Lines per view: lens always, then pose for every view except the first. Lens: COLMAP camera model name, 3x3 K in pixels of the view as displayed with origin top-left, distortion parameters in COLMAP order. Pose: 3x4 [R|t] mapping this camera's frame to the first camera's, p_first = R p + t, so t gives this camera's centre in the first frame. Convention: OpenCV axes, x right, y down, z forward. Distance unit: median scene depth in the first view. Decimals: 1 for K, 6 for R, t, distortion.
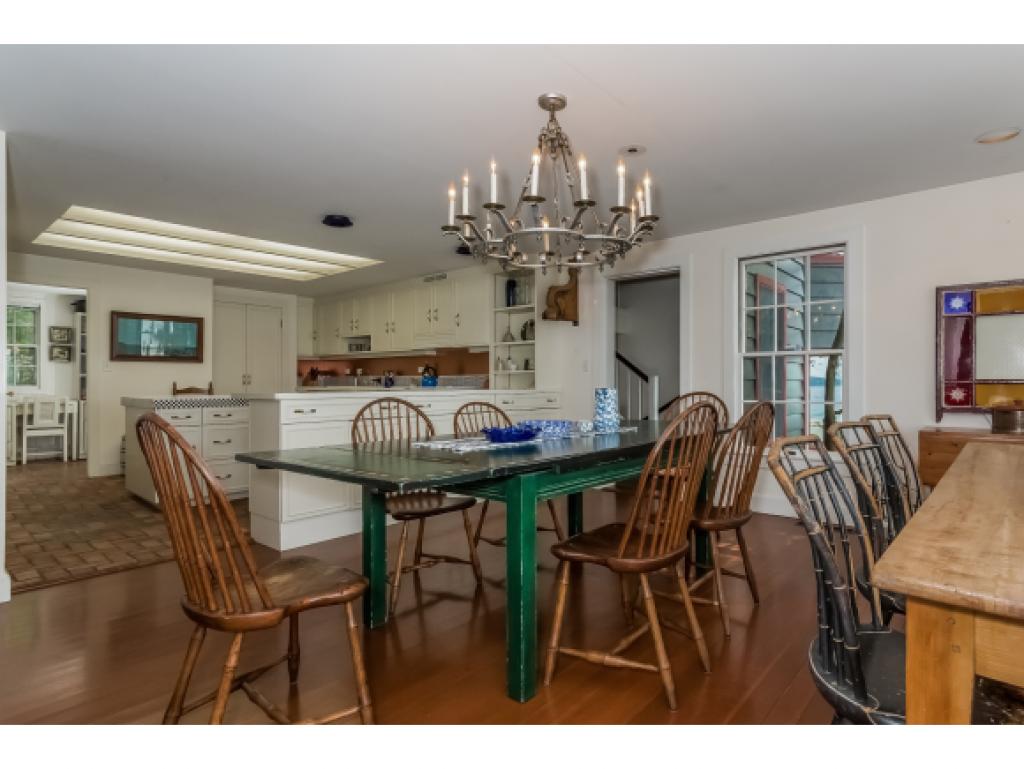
lens RADIAL K [[563.8, 0, 512.5], [0, 563.8, 388.3], [0, 0, 1]] dist [0.003953, 0.001496]
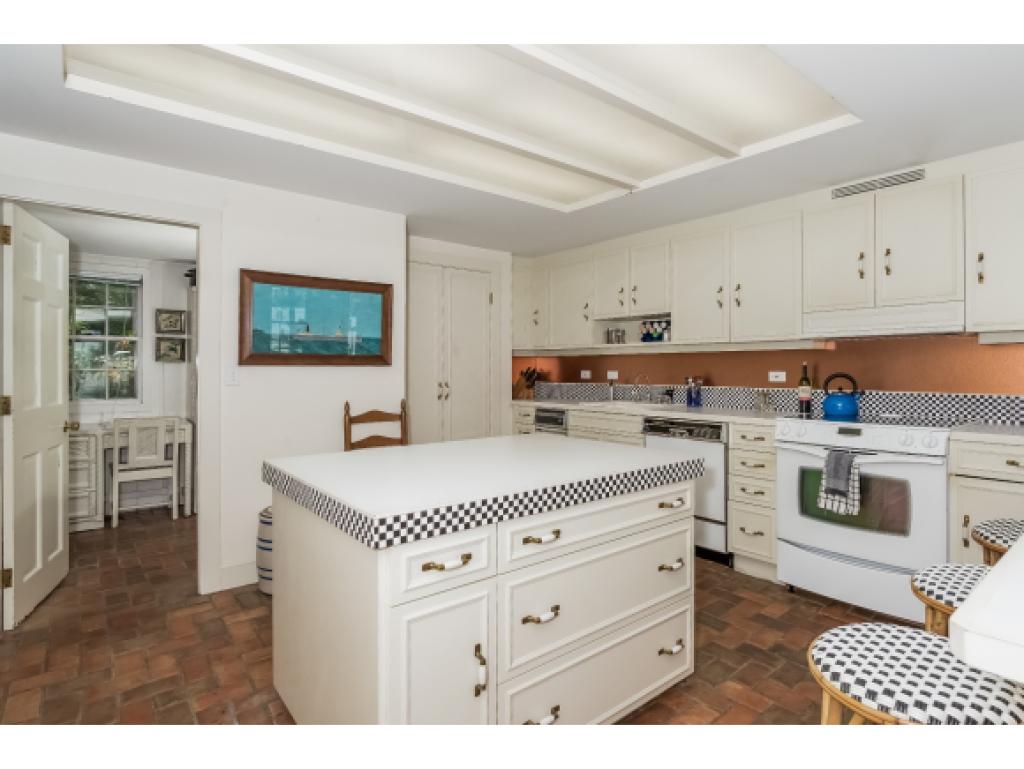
lens RADIAL K [[517.3, 0, 506.6], [0, 517.3, 378.5], [0, 0, 1]] dist [-0.004728, -0.000322]
pose [[0.990335, 0.002108, -0.138677, -0.341432], [-0.001551, 0.999990, 0.004120, -0.032595], [0.138684, -0.003865, 0.990329, 0.479346]]
